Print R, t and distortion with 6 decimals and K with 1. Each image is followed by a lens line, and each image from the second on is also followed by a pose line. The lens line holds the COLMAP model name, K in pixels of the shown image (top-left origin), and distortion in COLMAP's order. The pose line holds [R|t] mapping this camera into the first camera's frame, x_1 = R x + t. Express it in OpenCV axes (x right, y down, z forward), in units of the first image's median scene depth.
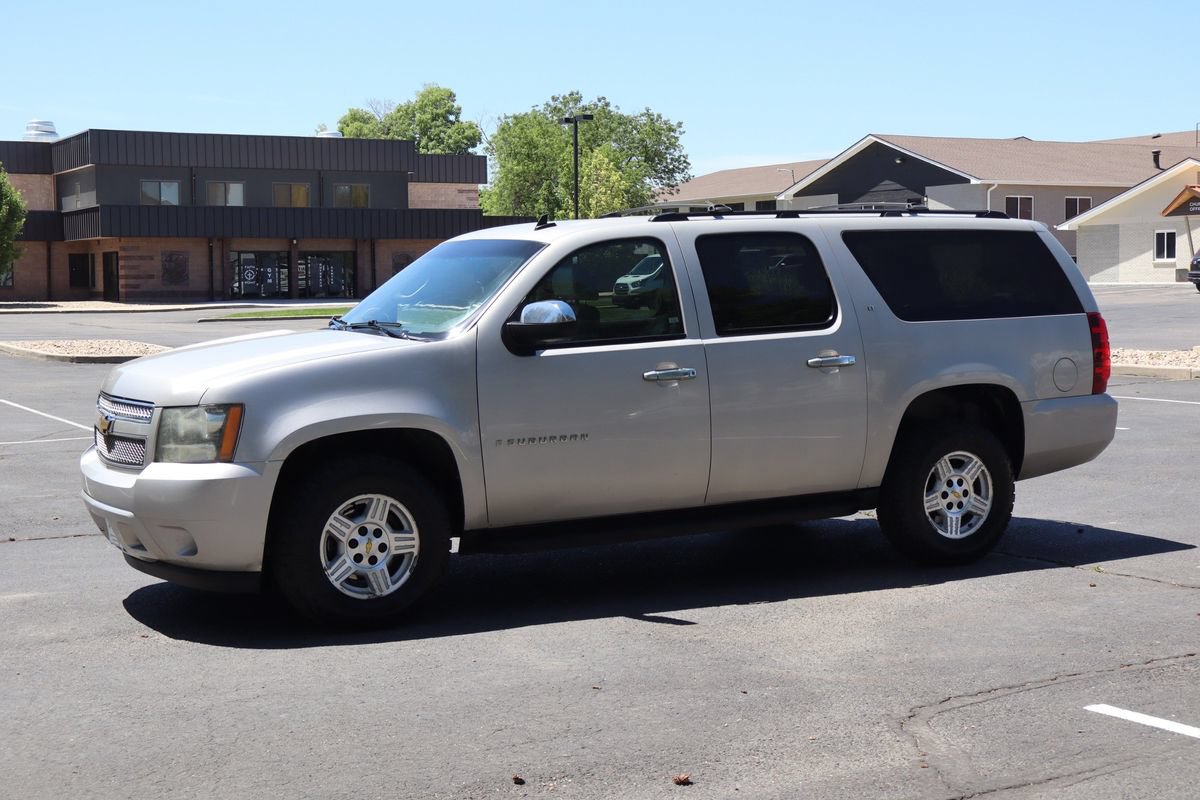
lens RADIAL K [[1760.3, 0, 600.0], [0, 1760.3, 400.0], [0, 0, 1]] dist [0.032215, 0.035922]
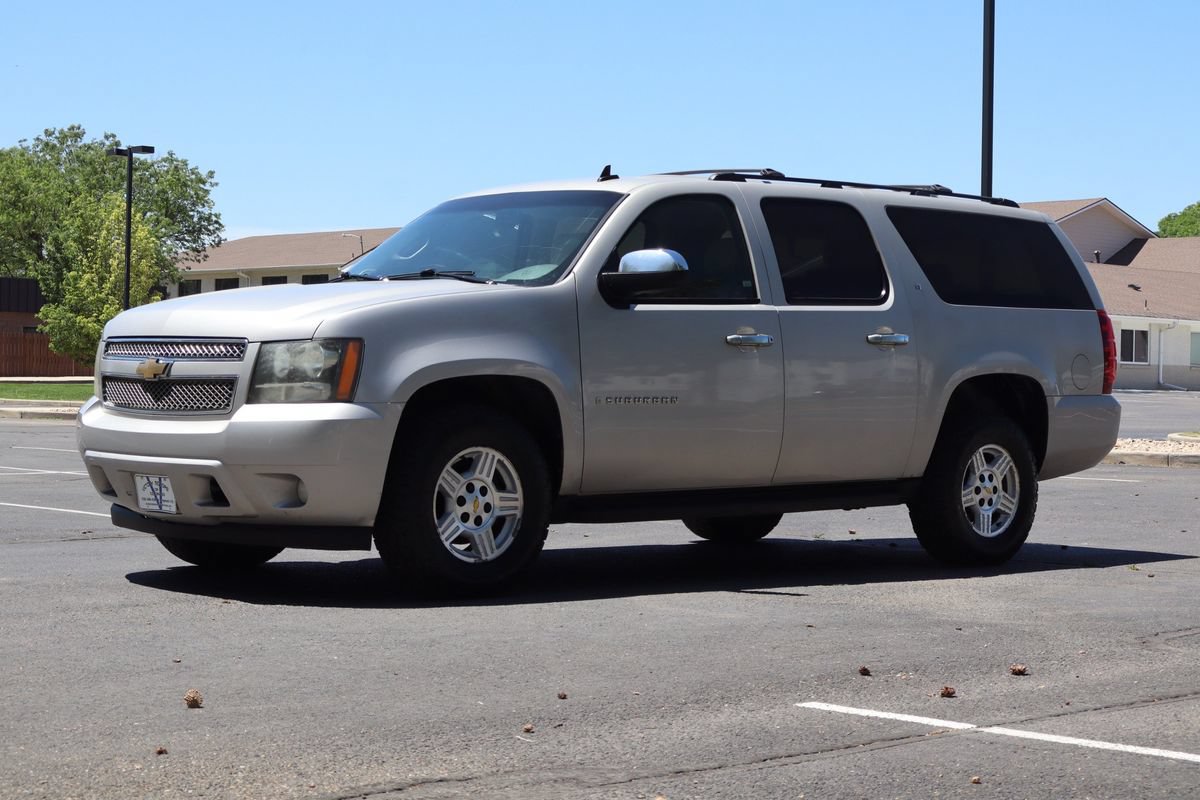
lens RADIAL K [[2232.3, 0, 600.0], [0, 2232.3, 400.0], [0, 0, 1]] dist [0.028217, 0.168850]
pose [[0.969407, 0.028708, 0.243773, -0.295663], [-0.013204, 0.997798, -0.064999, 0.086747], [-0.245102, 0.059792, 0.967652, -0.111419]]
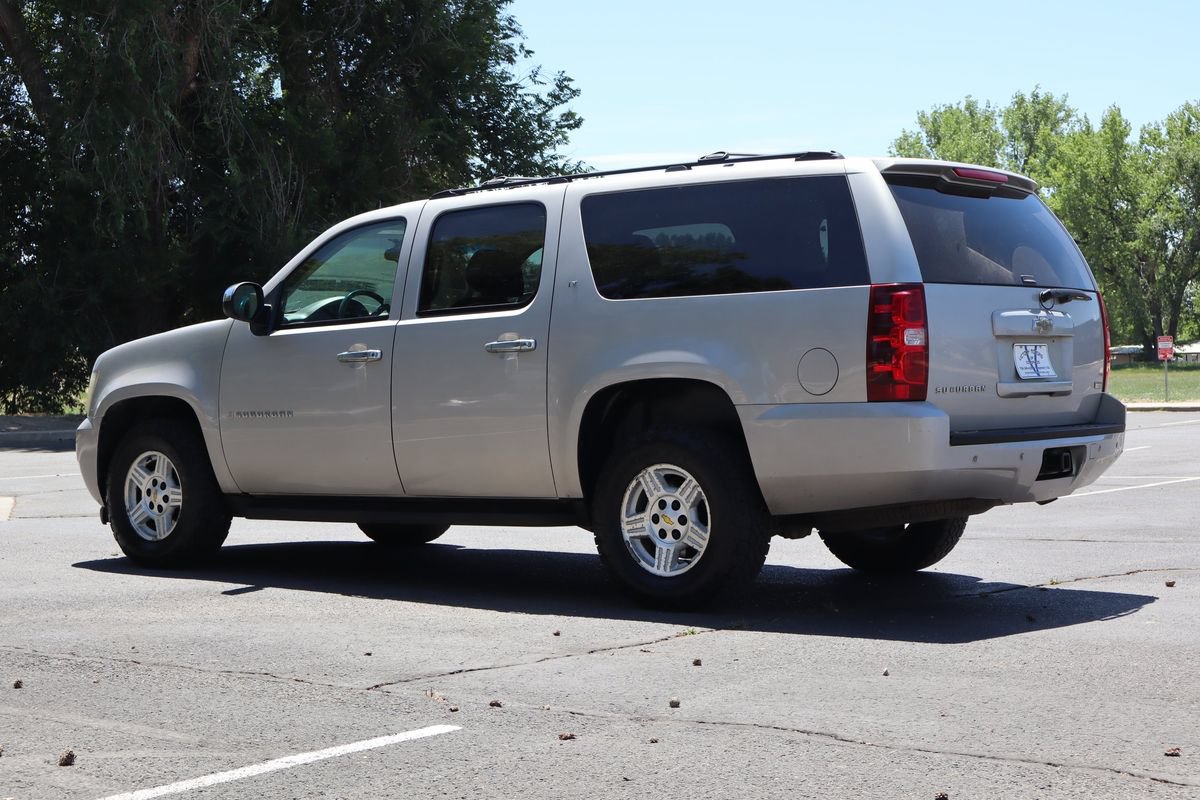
lens RADIAL K [[1999.2, 0, 600.0], [0, 1999.2, 400.0], [0, 0, 1]] dist [0.027700, 0.022823]
pose [[0.389964, 0.019557, -0.920622, 1.016900], [-0.059182, 0.998240, -0.003863, 0.005811], [0.918926, 0.055991, 0.390435, 0.629617]]
